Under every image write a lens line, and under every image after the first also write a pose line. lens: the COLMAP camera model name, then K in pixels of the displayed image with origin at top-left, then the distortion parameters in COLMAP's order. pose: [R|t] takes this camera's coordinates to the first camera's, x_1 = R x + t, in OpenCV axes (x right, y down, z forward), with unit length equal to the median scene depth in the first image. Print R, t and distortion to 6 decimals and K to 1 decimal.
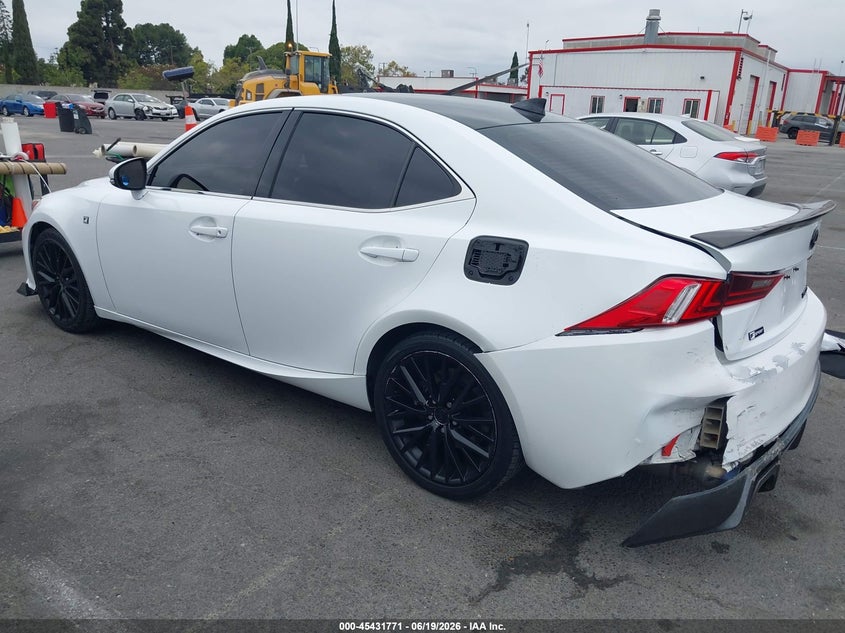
lens RADIAL K [[631.0, 0, 423.0], [0, 631.0, 312.8], [0, 0, 1]] dist [-0.058392, 0.000289]
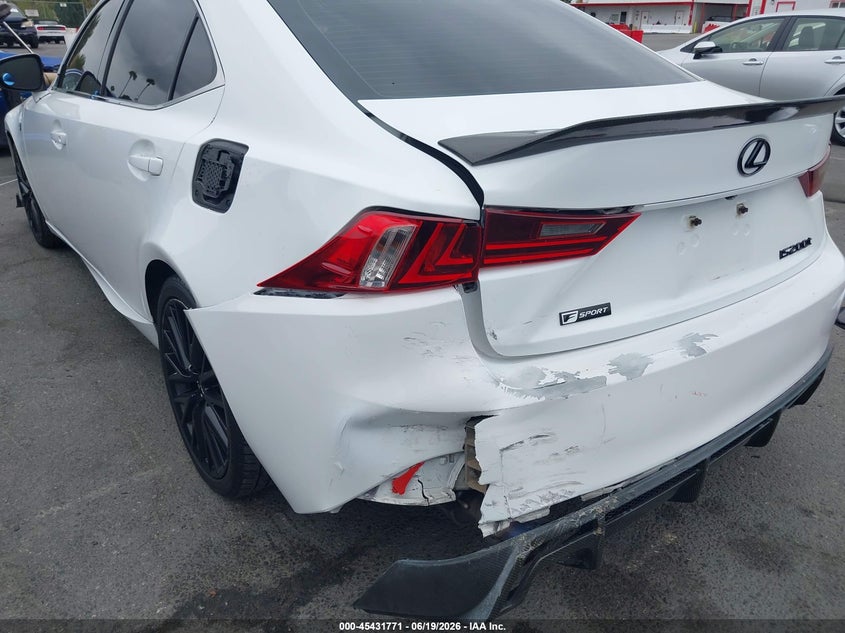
lens RADIAL K [[666.4, 0, 422.7], [0, 666.4, 313.3], [0, 0, 1]] dist [0.007517, -0.089946]
pose [[0.967826, 0.082103, -0.237849, 0.561871], [-0.054417, 0.991194, 0.120723, -0.037316], [0.245666, -0.103895, 0.963771, 0.365433]]
